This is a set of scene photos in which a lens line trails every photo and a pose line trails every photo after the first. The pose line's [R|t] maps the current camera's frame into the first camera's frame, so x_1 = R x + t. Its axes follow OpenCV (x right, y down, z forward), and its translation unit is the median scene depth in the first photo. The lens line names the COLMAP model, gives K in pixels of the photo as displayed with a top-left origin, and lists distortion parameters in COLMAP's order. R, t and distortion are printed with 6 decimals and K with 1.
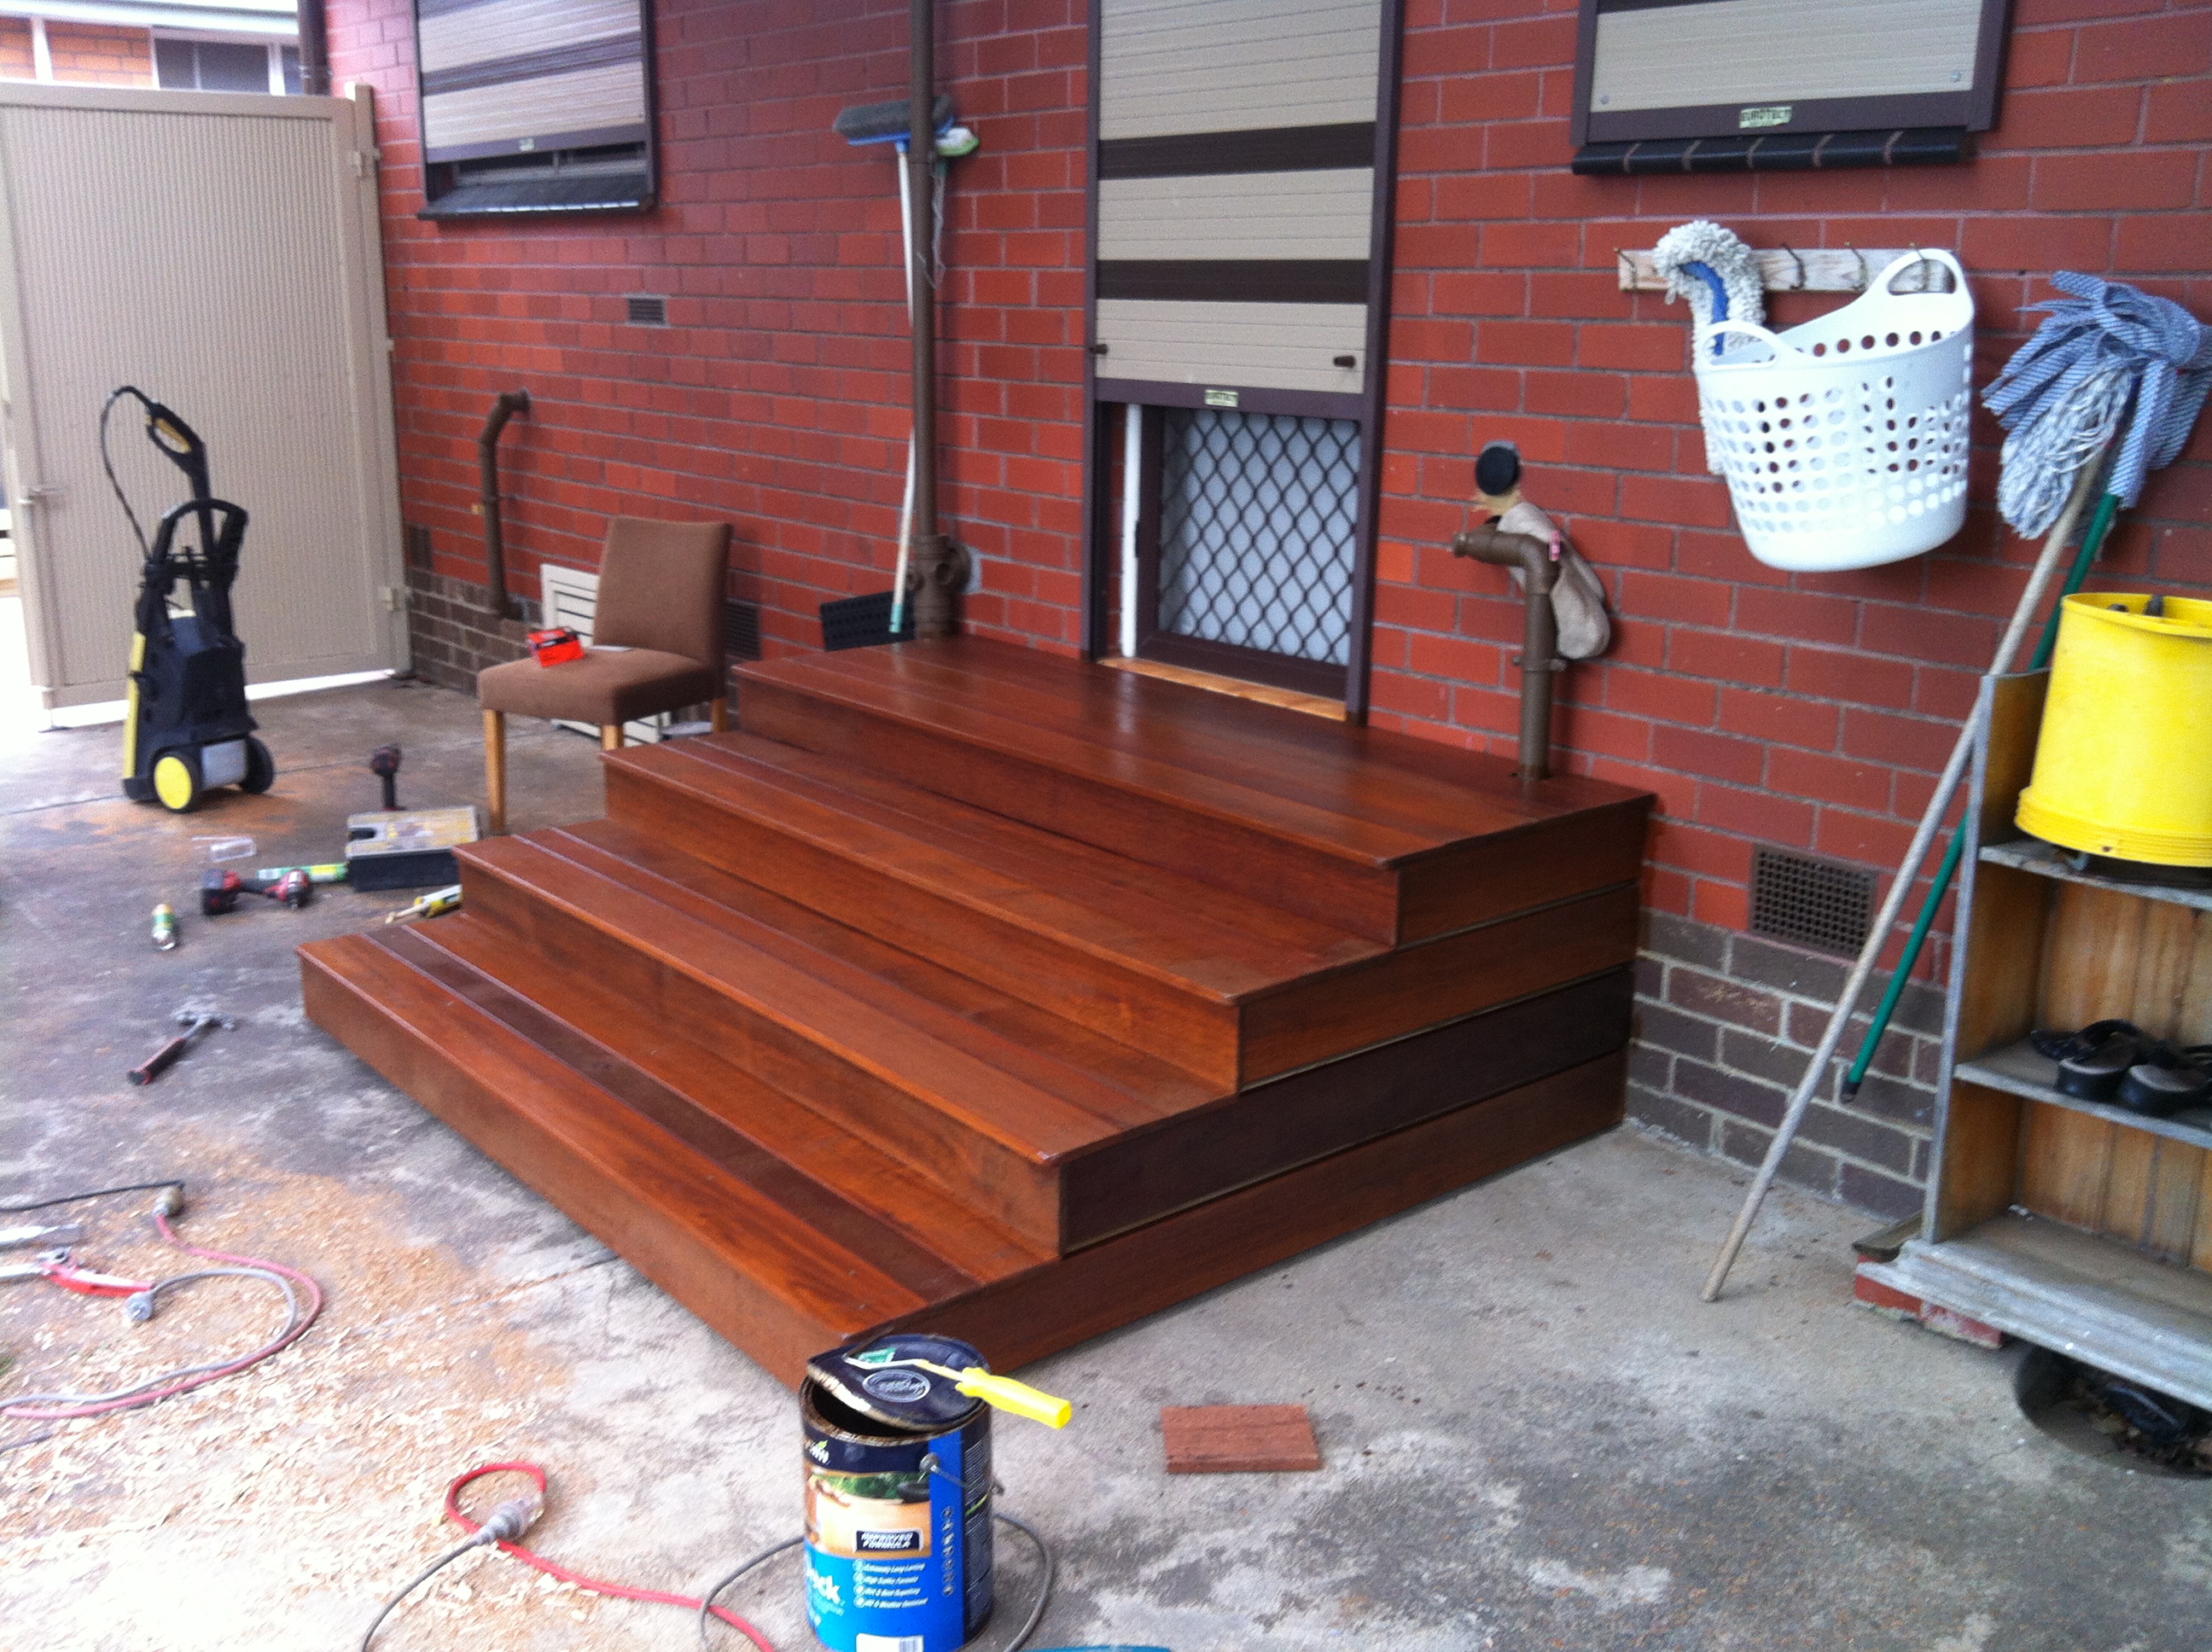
lens RADIAL K [[2092.8, 0, 1090.0], [0, 2092.8, 853.4], [0, 0, 1]] dist [0.088603, -0.268846]
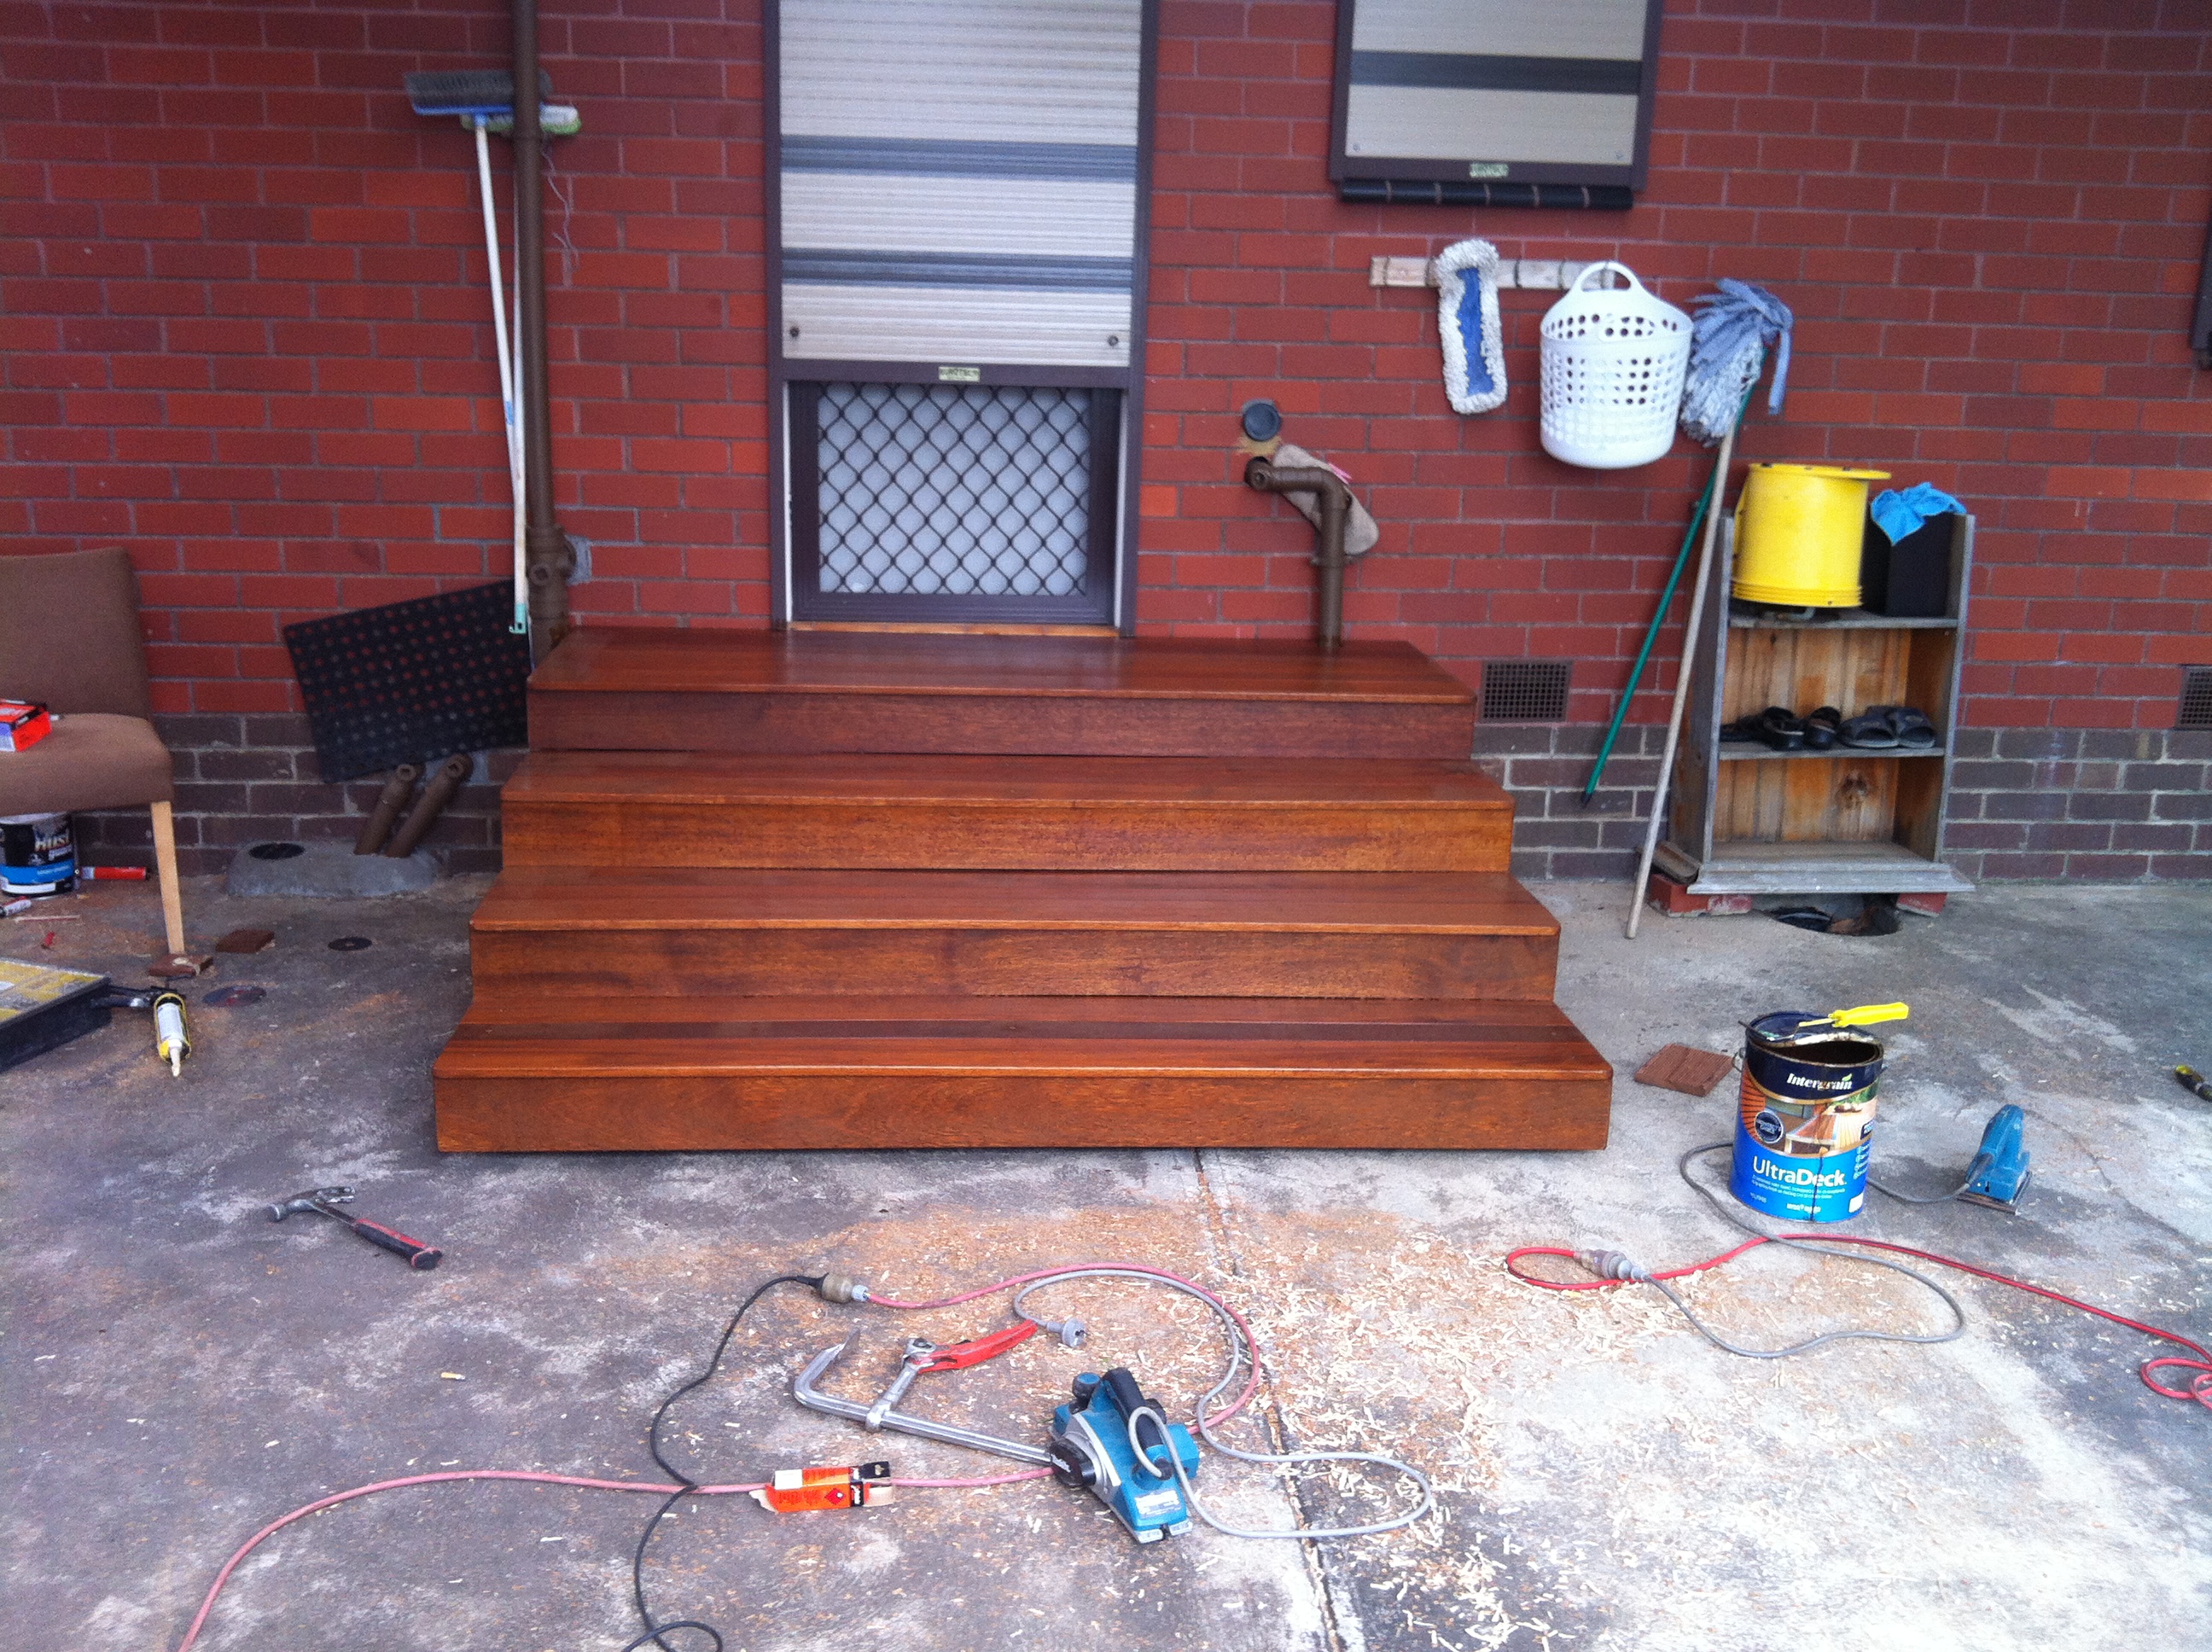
lens RADIAL K [[2092.8, 0, 1090.0], [0, 2092.8, 853.4], [0, 0, 1]] dist [0.088603, -0.268846]
pose [[0.570641, -0.215307, 0.792472, -0.997029], [0.197623, 0.972662, 0.121960, -0.102472], [-0.797066, 0.087015, 0.597590, 0.328056]]
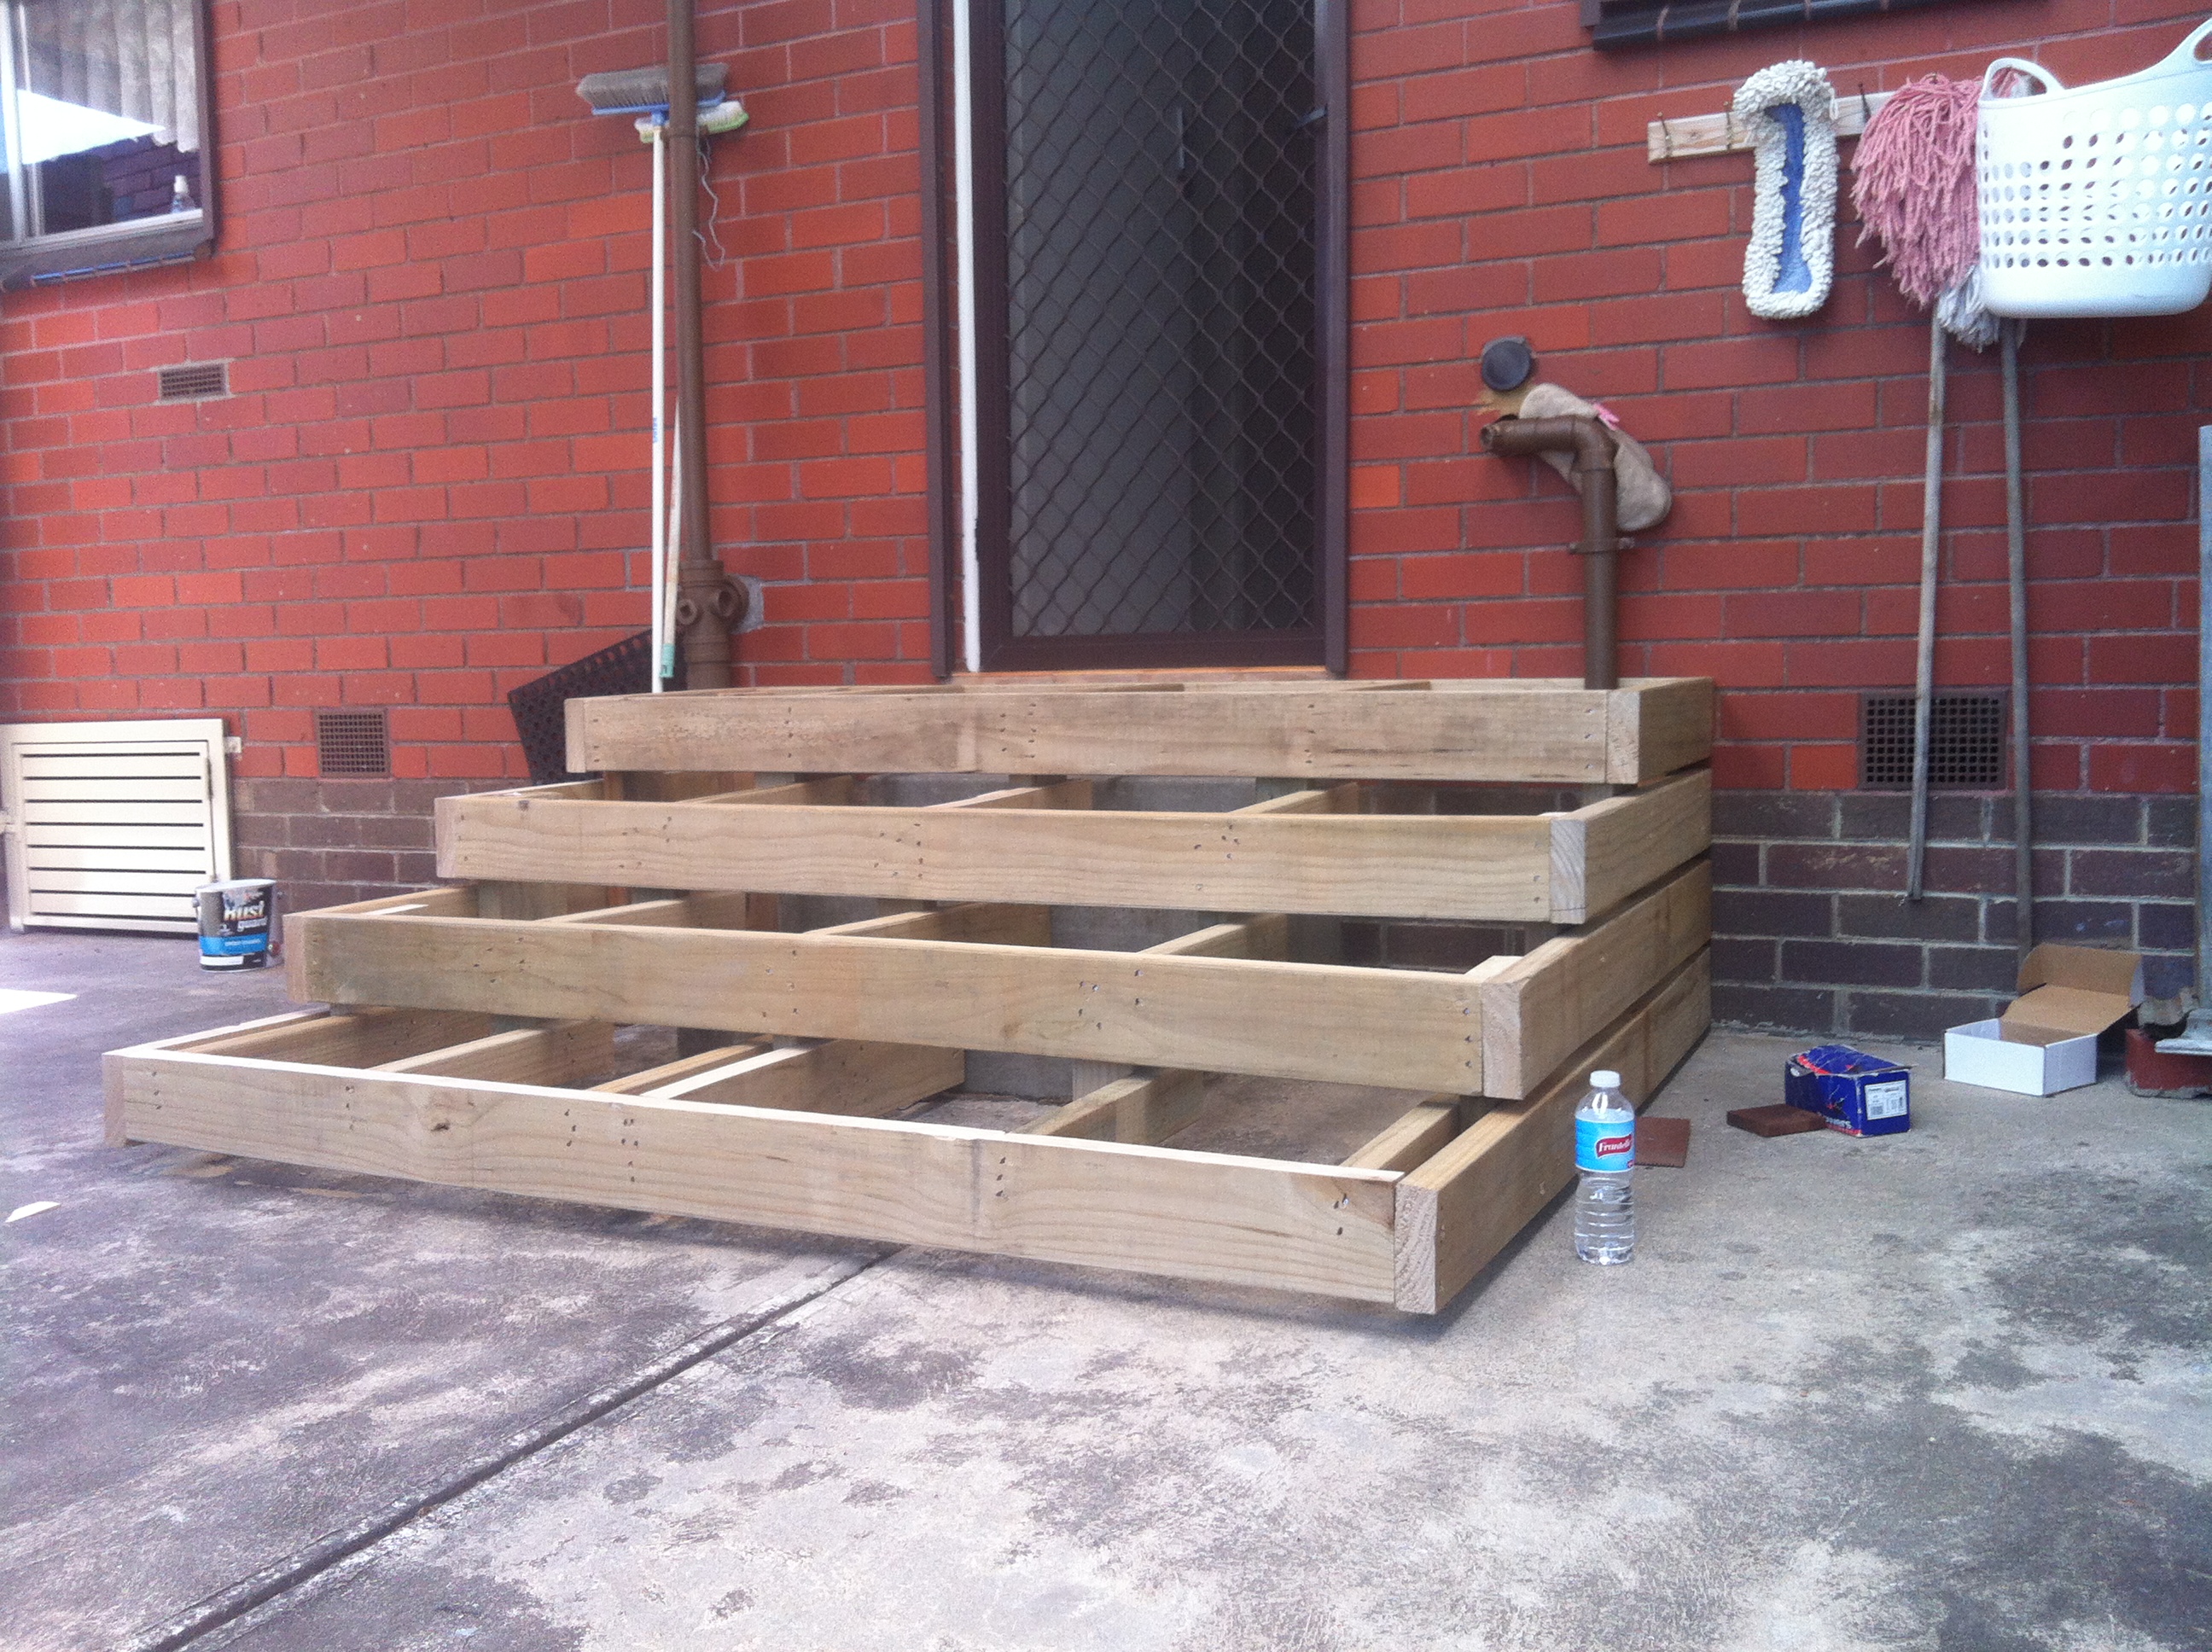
lens RADIAL K [[2085.7, 0, 1091.7], [0, 2085.7, 838.9], [0, 0, 1]] dist [0.097779, -0.267339]
pose [[0.909905, -0.070494, 0.408782, -0.397844], [0.140715, 0.979477, -0.144308, 0.145490], [-0.390220, 0.188828, 0.901151, 0.251187]]
